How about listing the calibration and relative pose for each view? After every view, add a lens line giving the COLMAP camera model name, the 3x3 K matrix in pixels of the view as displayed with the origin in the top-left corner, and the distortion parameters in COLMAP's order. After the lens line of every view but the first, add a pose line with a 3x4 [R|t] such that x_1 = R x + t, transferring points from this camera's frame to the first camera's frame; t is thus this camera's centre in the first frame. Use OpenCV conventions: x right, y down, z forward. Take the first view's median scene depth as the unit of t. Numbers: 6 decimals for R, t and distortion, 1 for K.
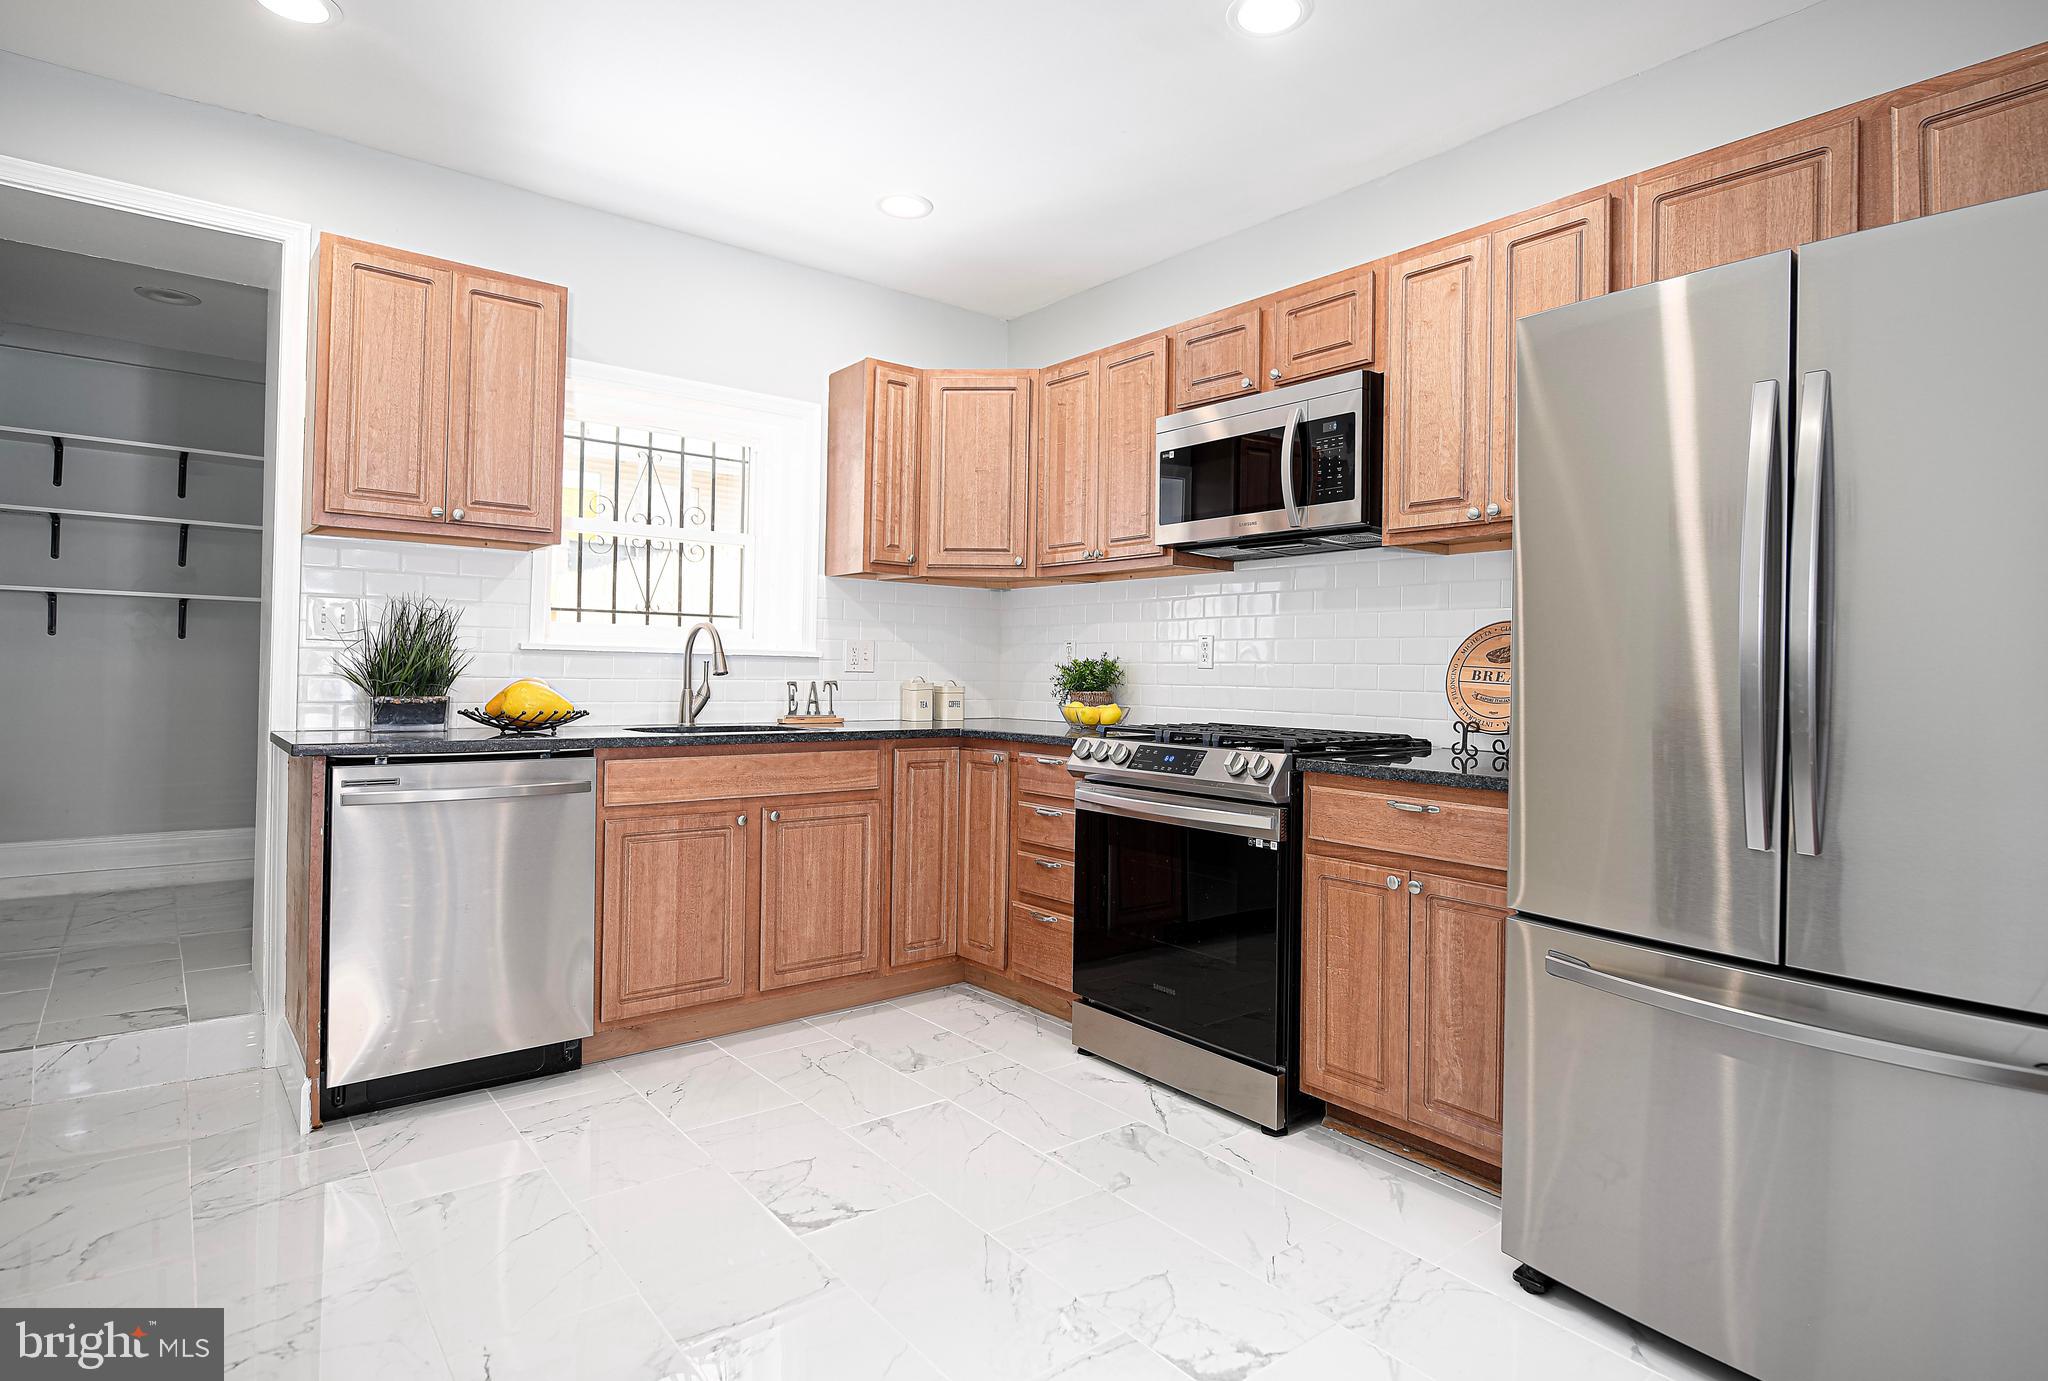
lens RADIAL K [[1084.4, 0, 1067.2], [0, 1084.4, 658.4], [0, 0, 1]] dist [-0.008030, -0.002713]
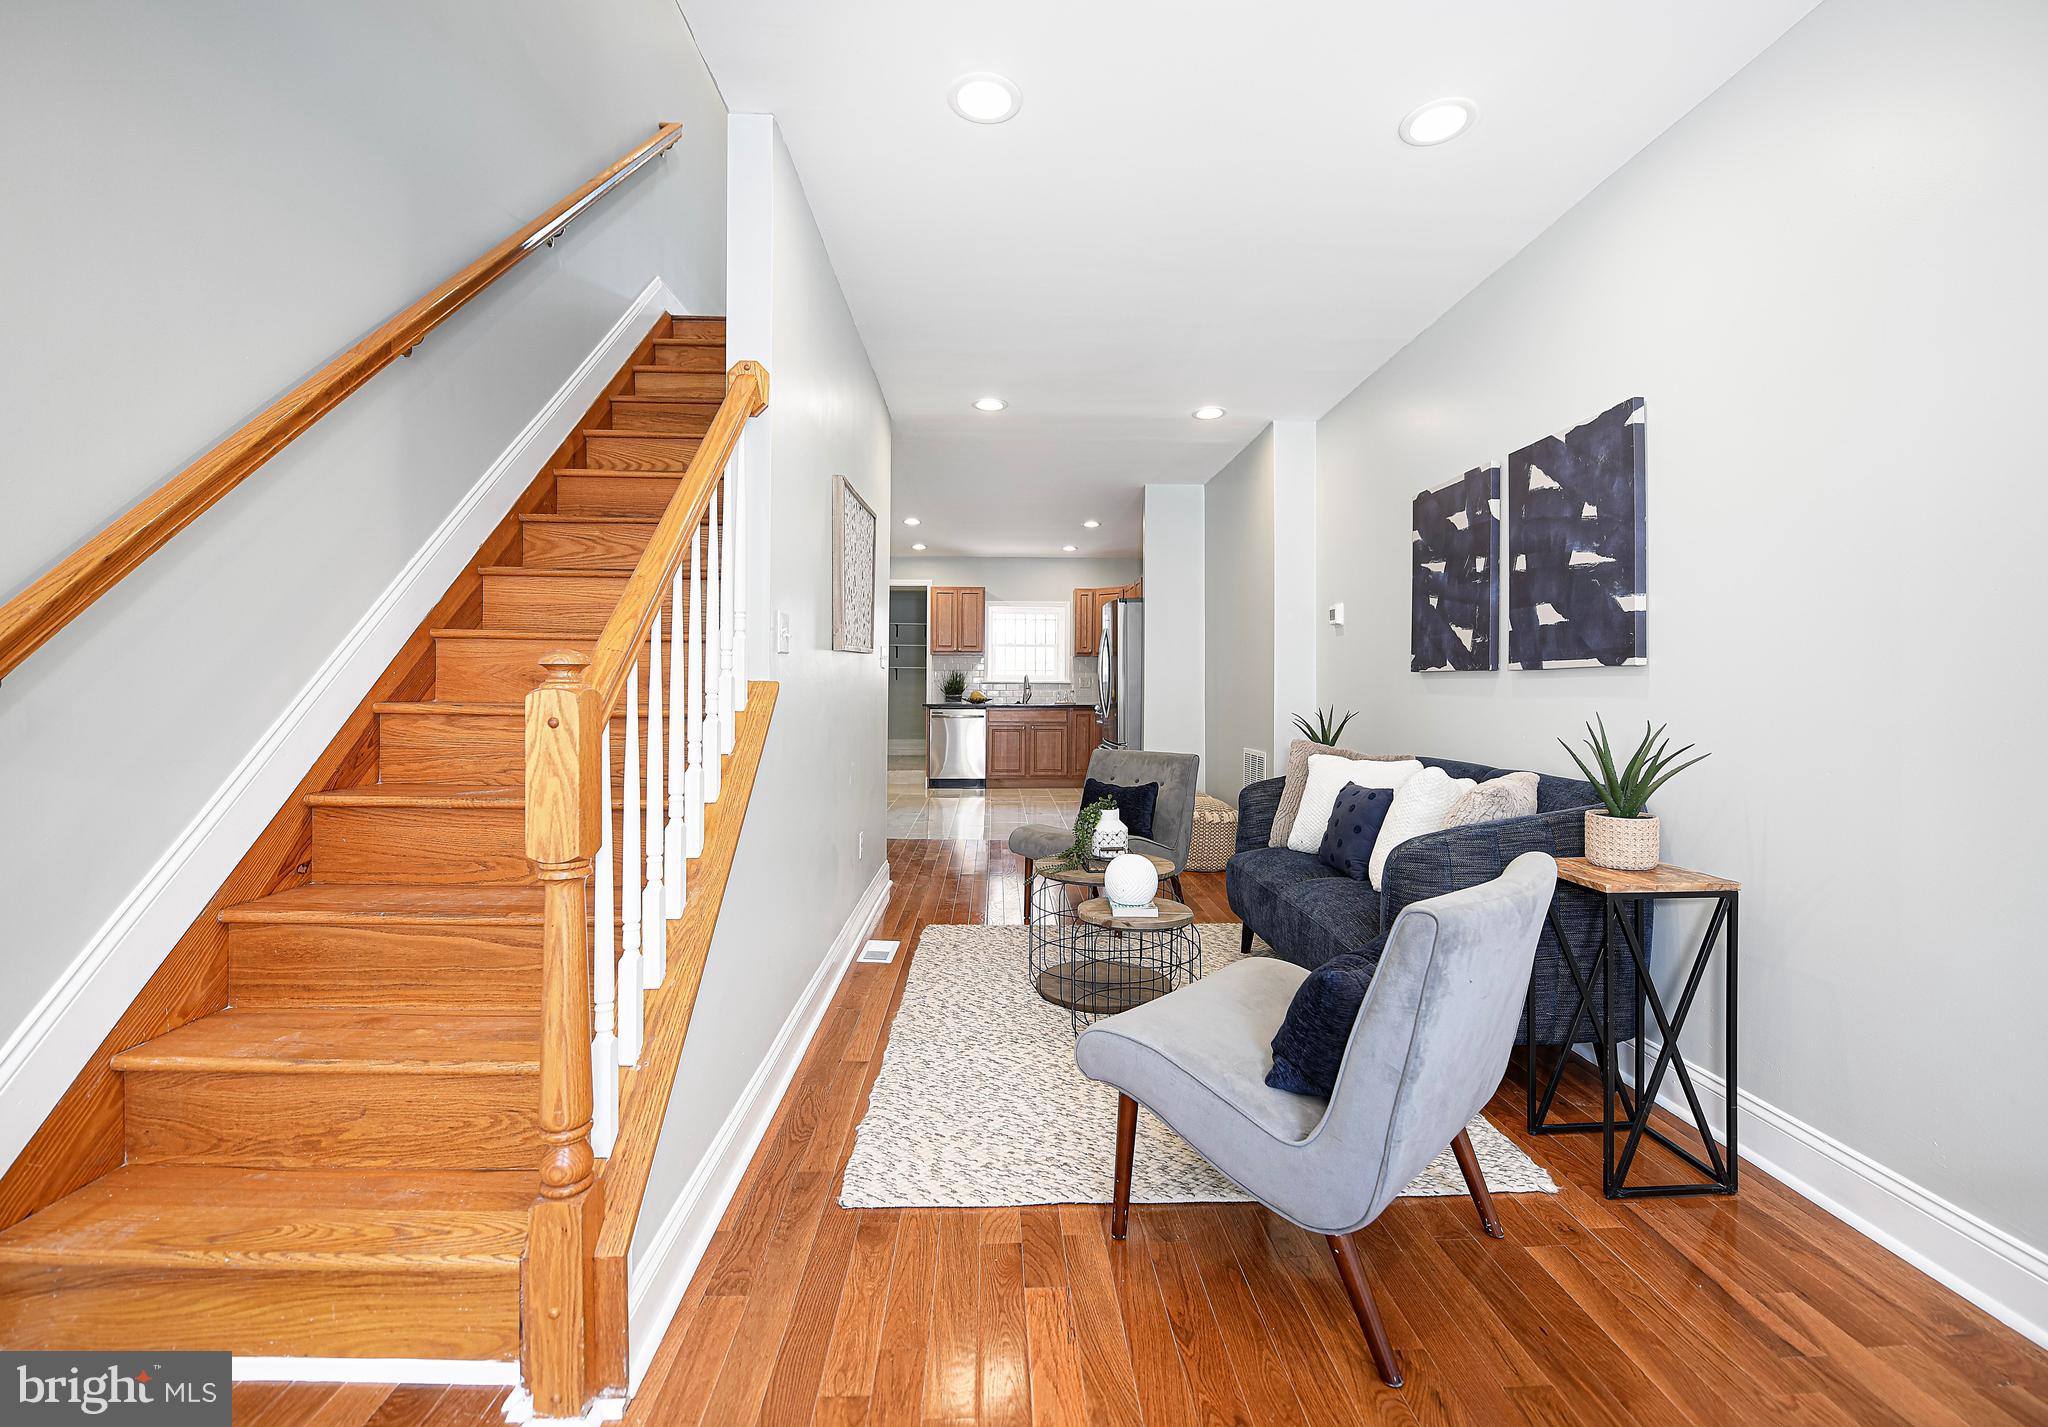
lens RADIAL K [[877.4, 0, 1020.3], [0, 877.4, 688.1], [0, 0, 1]] dist [-0.014223, -0.001662]
pose [[0.789213, -0.013690, -0.613967, 1.595698], [0.018788, 0.999822, 0.001856, 0.010321], [0.613832, -0.013000, 0.789330, -1.423663]]
